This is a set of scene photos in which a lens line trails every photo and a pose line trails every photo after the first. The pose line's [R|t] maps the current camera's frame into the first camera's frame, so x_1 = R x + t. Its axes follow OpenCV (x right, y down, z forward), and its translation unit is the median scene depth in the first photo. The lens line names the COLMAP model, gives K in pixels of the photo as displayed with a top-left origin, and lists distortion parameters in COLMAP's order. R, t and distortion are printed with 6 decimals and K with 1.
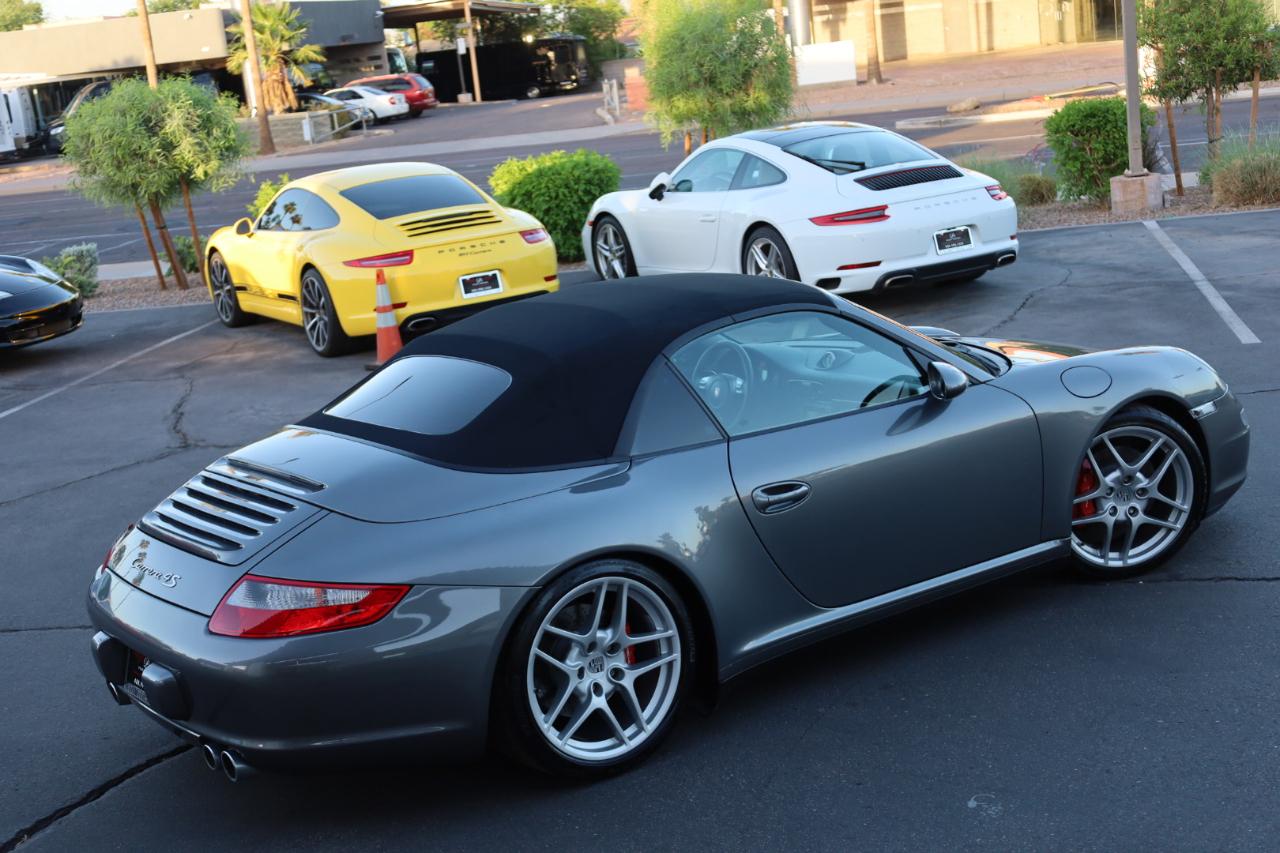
lens RADIAL K [[1777.9, 0, 640.0], [0, 1777.9, 426.5], [0, 0, 1]] dist [-0.024097, 0.100227]
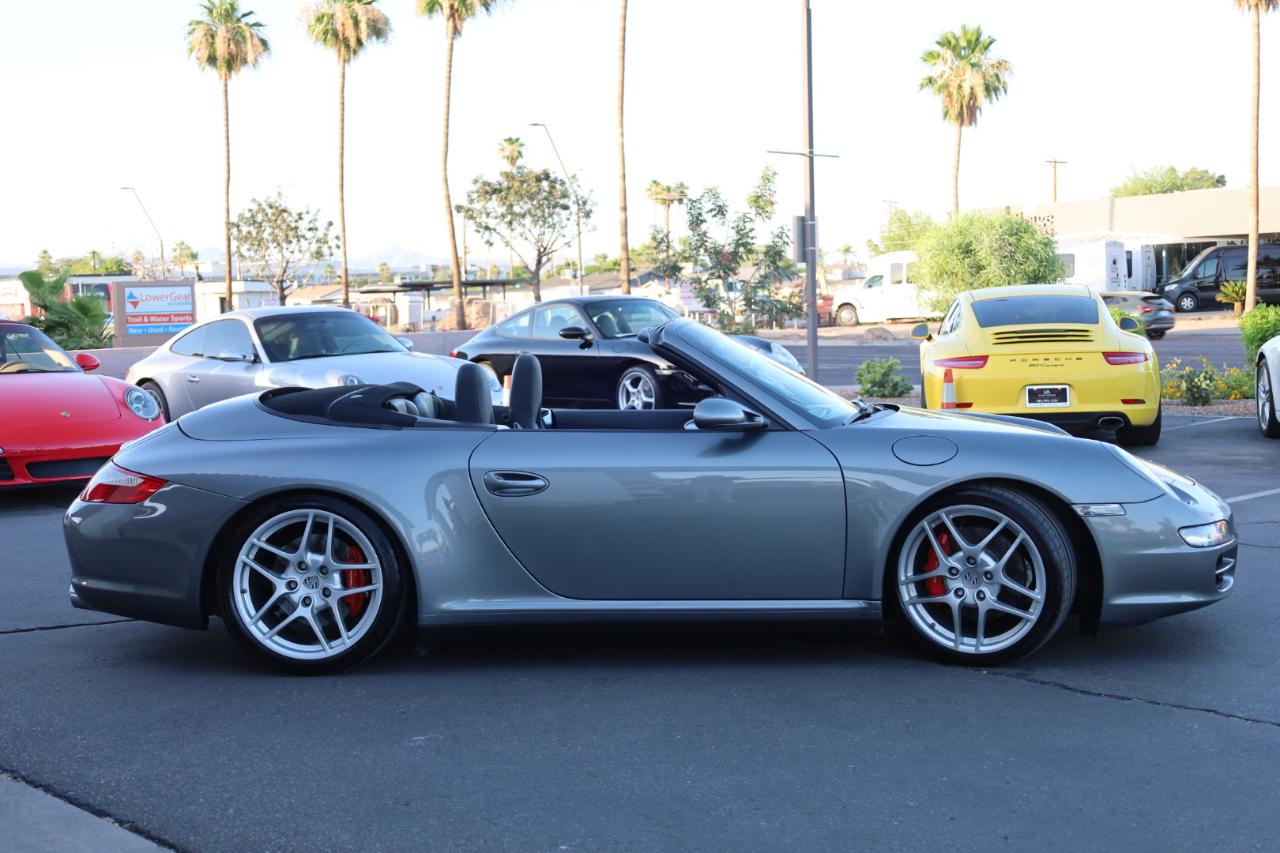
lens RADIAL K [[1698.7, 0, 659.9], [0, 1698.7, 425.8], [0, 0, 1]] dist [-0.000007, 0.036919]
pose [[0.783040, 0.127857, -0.608688, 0.330423], [-0.183010, 0.982683, -0.029016, 0.007421], [0.594438, 0.134117, 0.792879, 0.075238]]
